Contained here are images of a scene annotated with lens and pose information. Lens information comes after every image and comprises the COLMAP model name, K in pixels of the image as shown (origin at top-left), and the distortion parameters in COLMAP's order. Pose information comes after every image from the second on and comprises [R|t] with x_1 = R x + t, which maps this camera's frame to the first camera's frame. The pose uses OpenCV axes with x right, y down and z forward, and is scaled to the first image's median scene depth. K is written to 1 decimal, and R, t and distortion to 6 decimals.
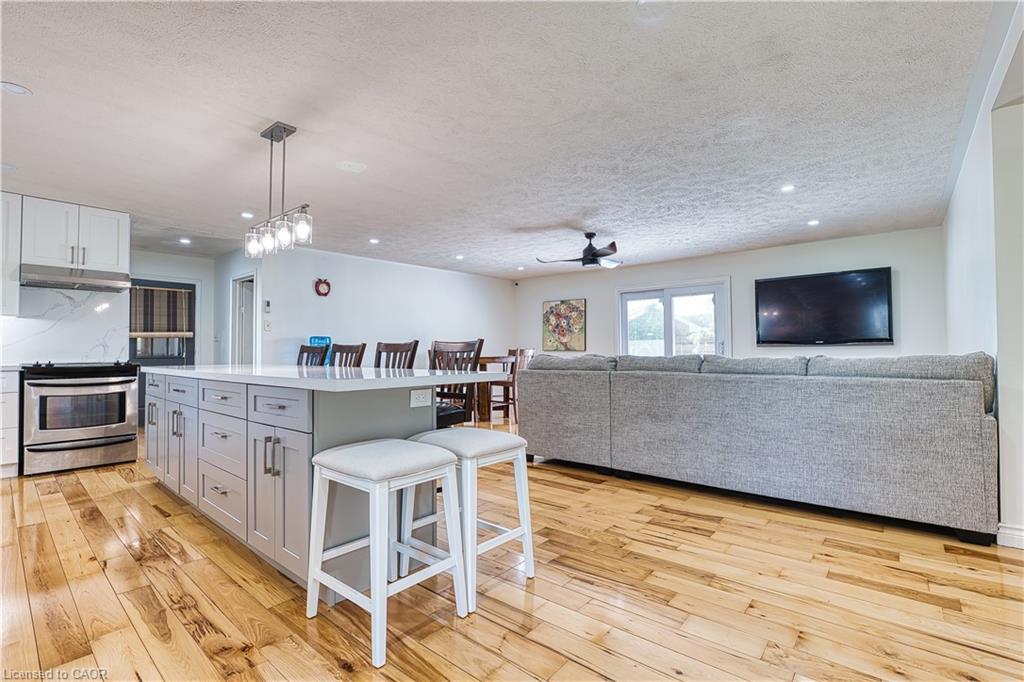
lens RADIAL K [[458.6, 0, 517.5], [0, 458.6, 351.4], [0, 0, 1]] dist [-0.001845, 0.000011]
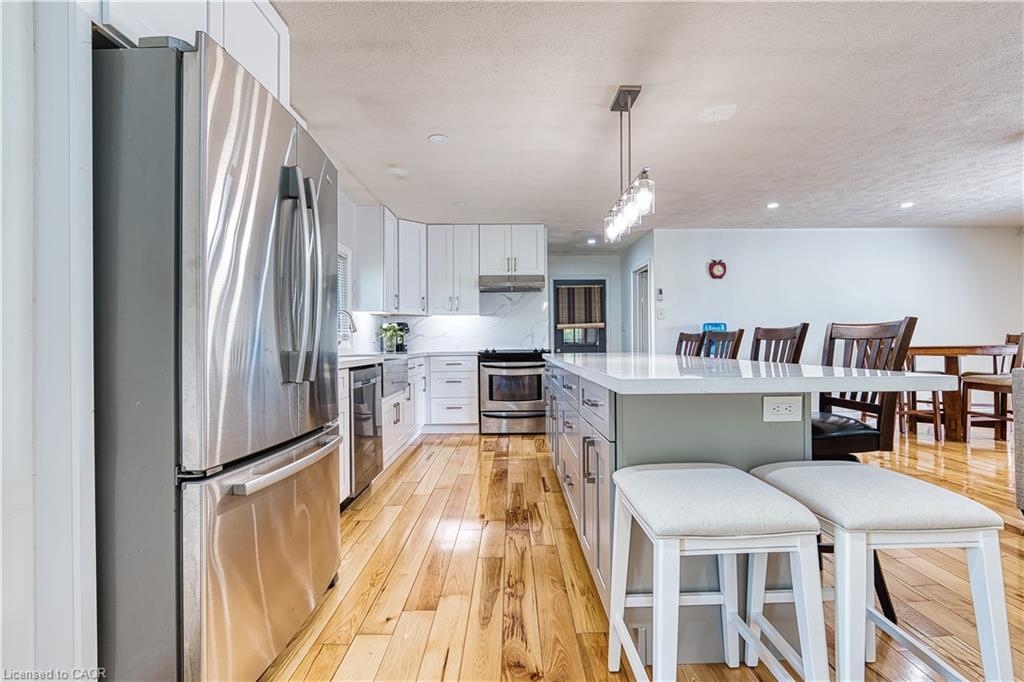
lens RADIAL K [[472.2, 0, 516.6], [0, 472.2, 344.9], [0, 0, 1]] dist [-0.024295, 0.000537]
pose [[0.661548, 0.002032, -0.749900, 0.023168], [0.006892, 0.999938, 0.008789, 0.000024], [0.749872, -0.010983, 0.661492, 0.150586]]
